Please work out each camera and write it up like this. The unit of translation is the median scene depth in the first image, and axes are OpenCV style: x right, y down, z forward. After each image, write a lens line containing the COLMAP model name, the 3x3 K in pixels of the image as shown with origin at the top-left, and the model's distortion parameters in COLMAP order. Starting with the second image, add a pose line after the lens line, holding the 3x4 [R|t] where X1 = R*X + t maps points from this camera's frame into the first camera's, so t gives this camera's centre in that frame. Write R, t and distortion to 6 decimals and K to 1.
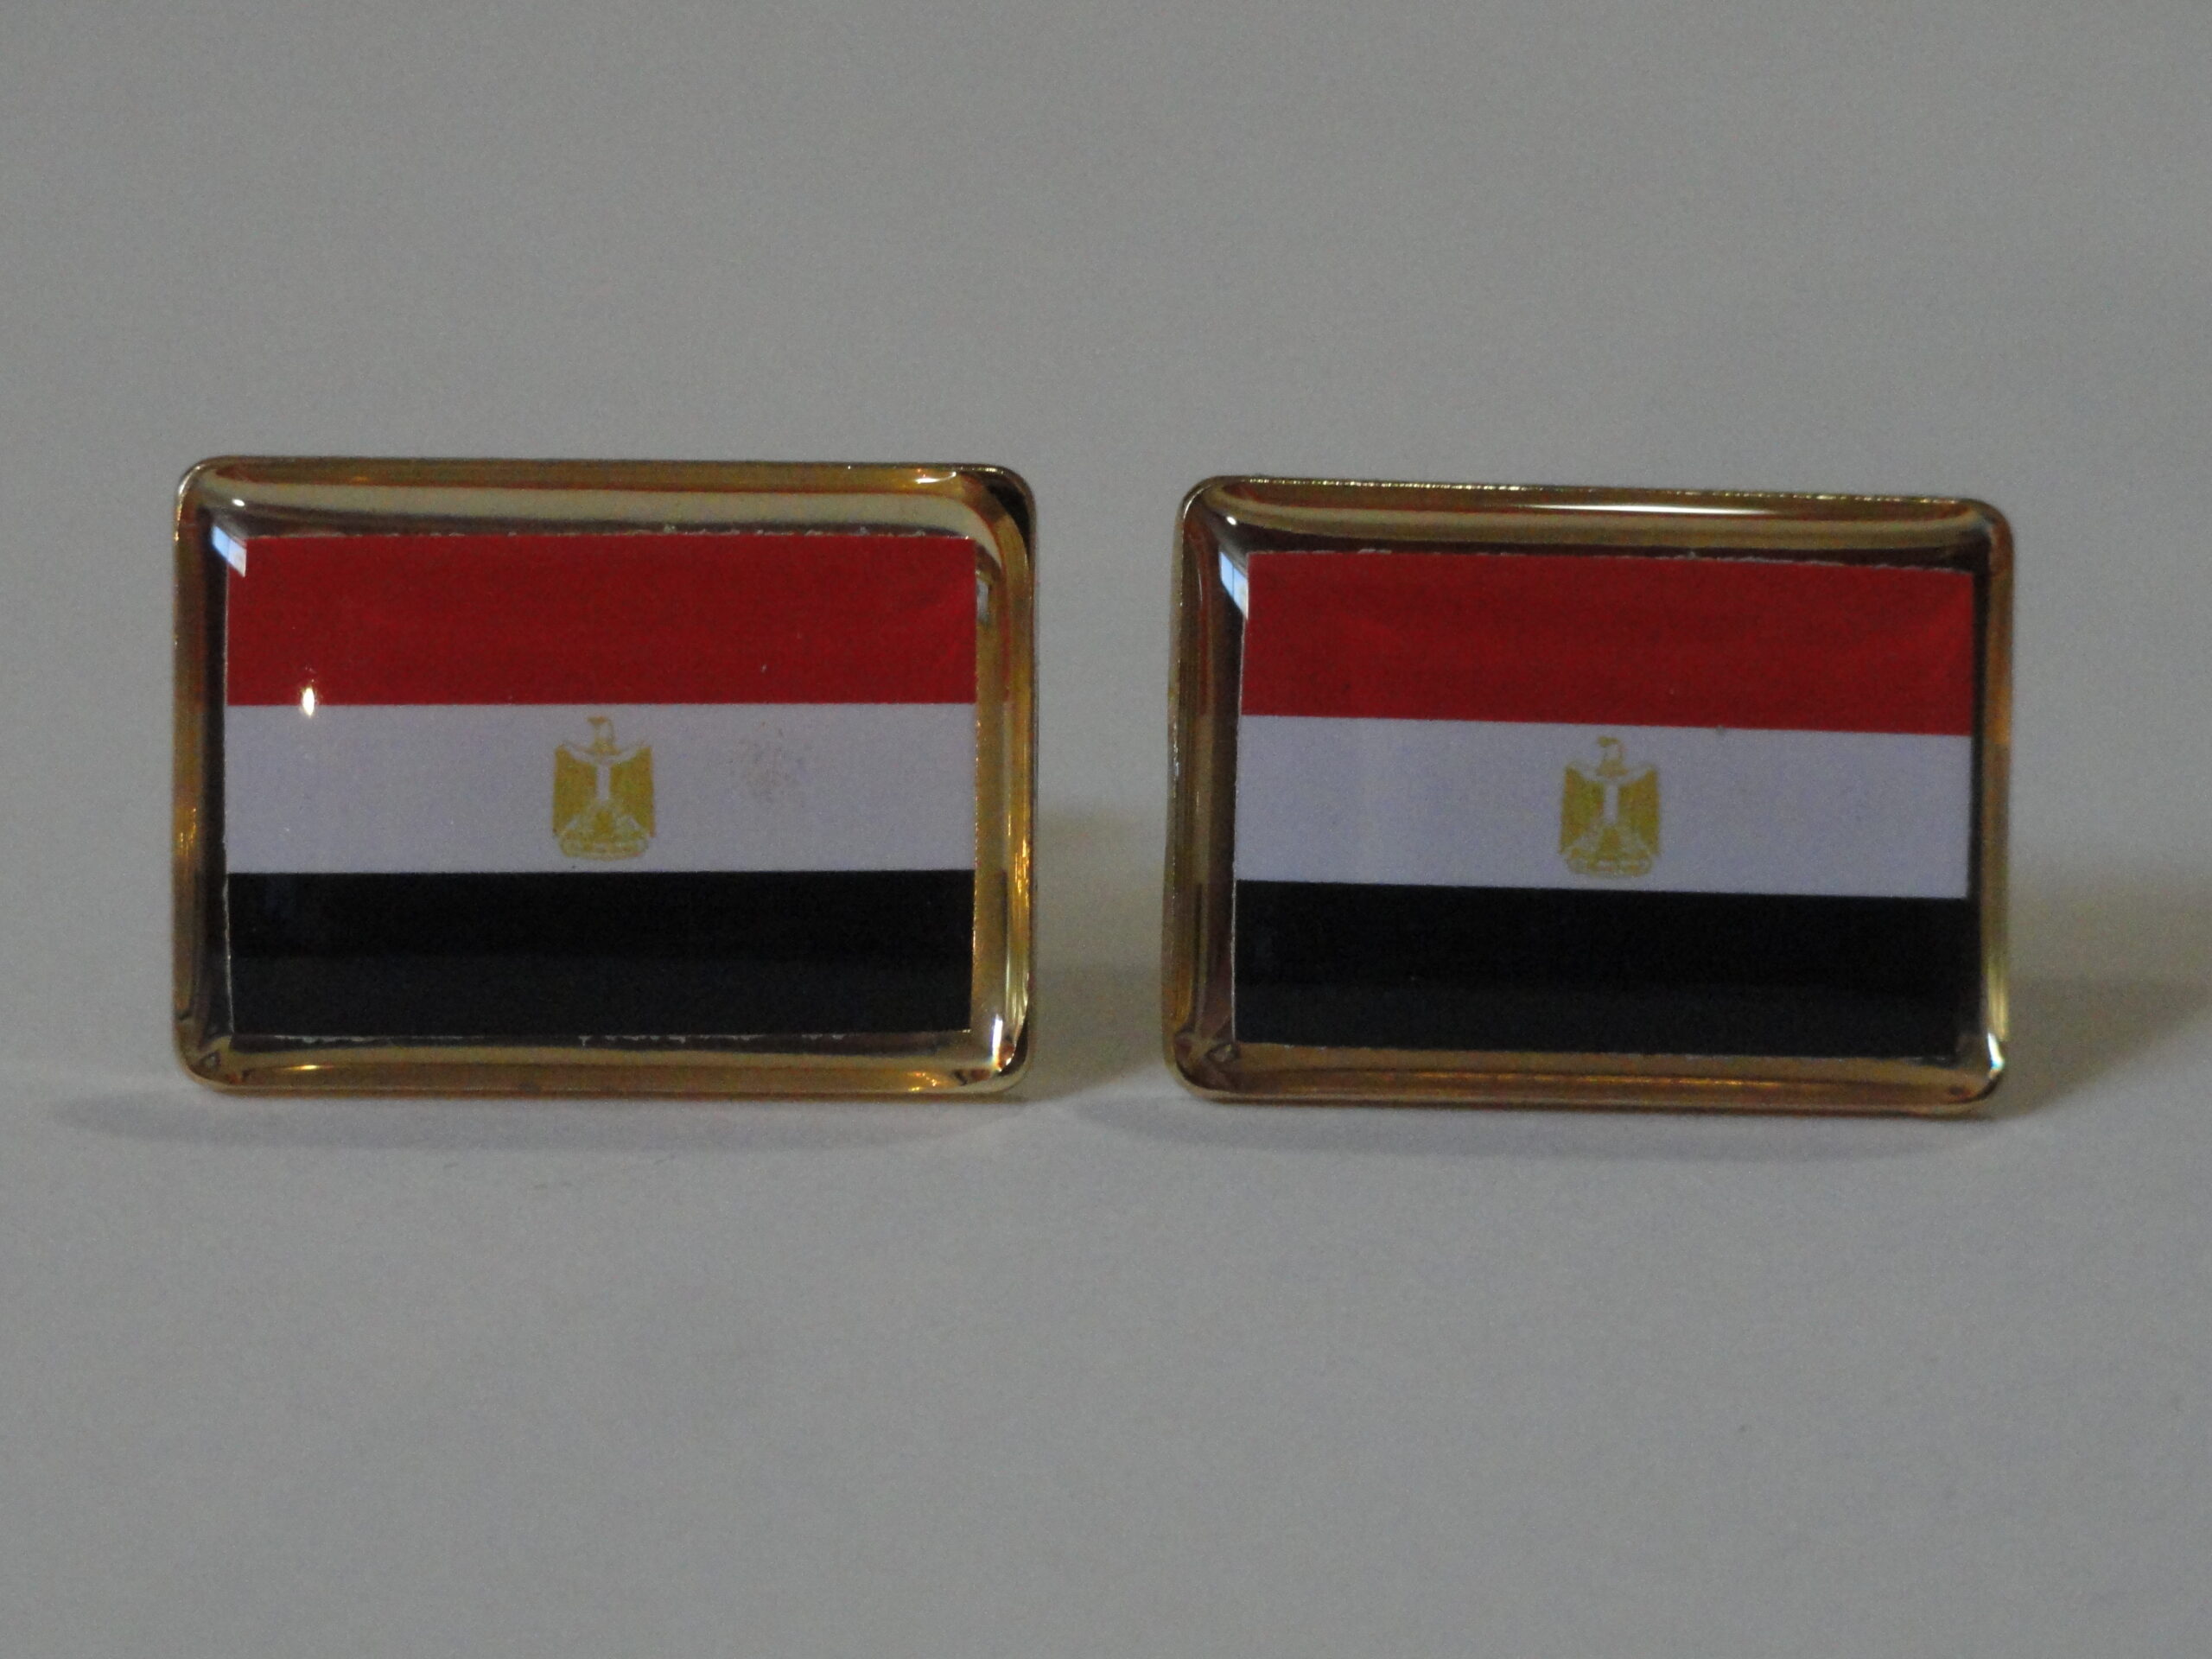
lens RADIAL K [[4065.0, 0, 1106.0], [0, 4065.0, 829.5], [0, 0, 1]] dist [0.153708, 0.033556]
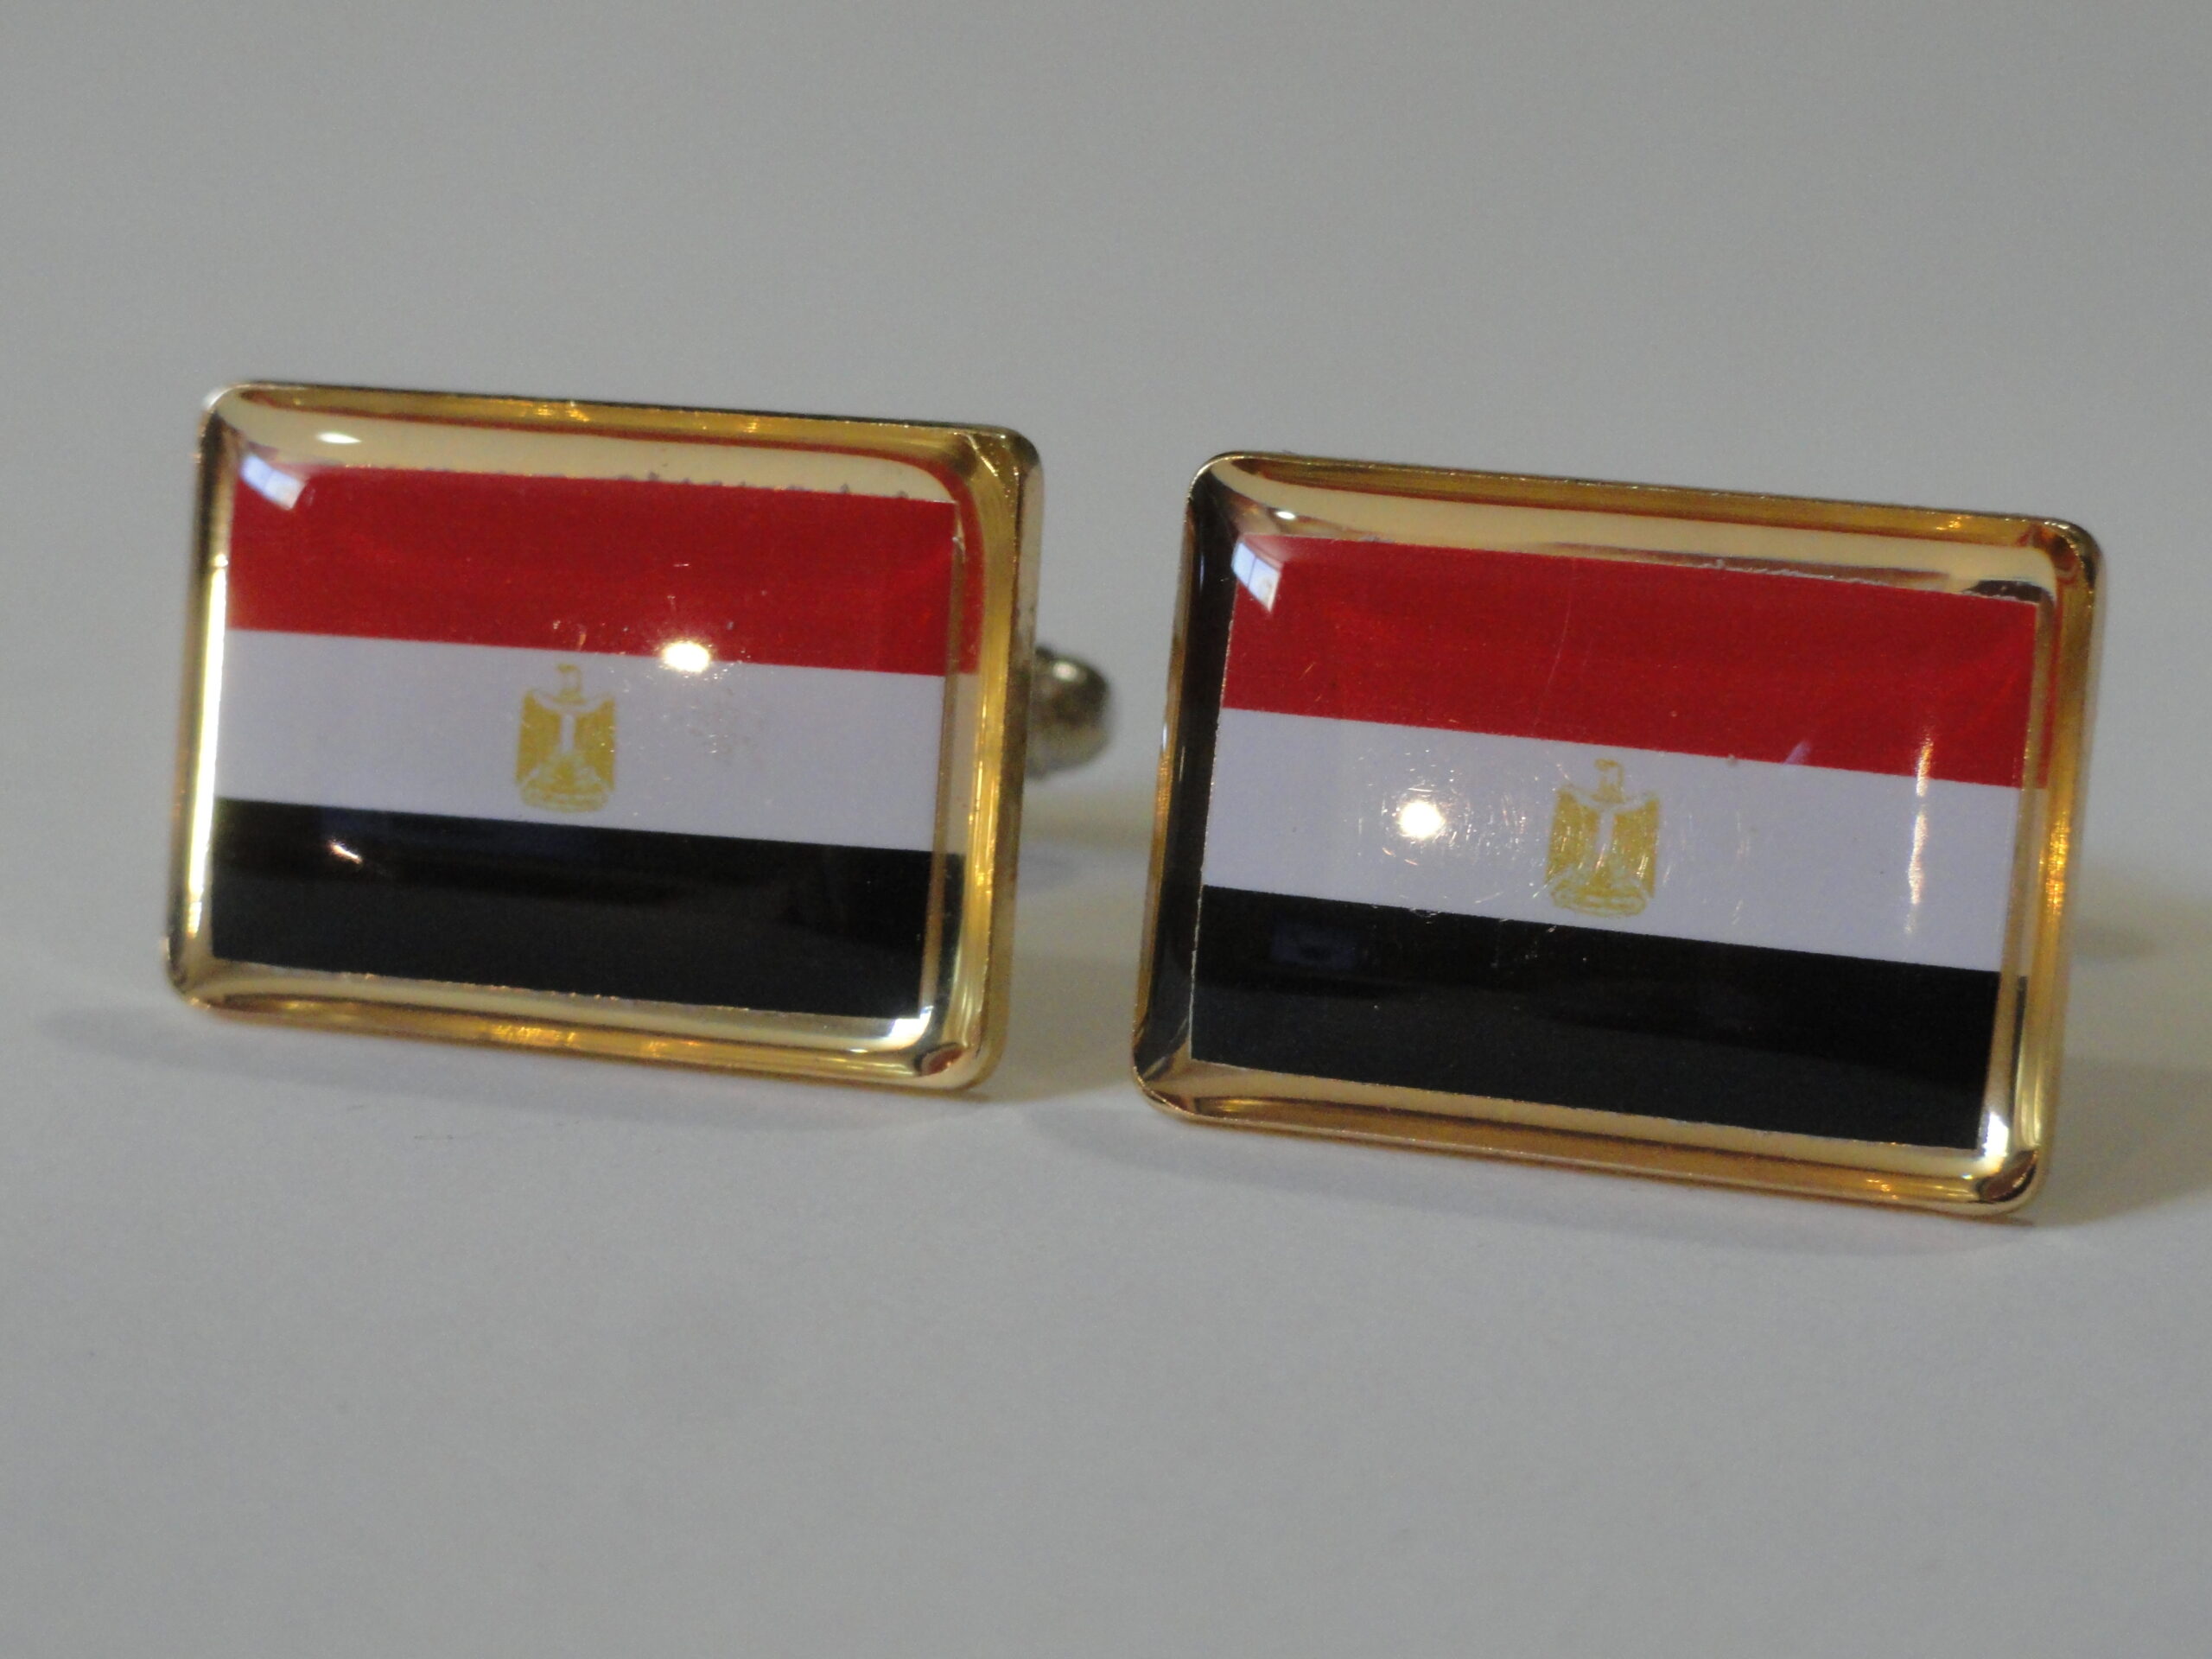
lens RADIAL K [[4396.4, 0, 1106.0], [0, 4396.4, 829.5], [0, 0, 1]] dist [0.097255, 0.016791]
pose [[0.948666, 0.074613, -0.307352, 0.318330], [-0.079729, 0.996808, -0.004105, 0.005685], [0.306064, 0.028399, 0.951587, 0.038781]]
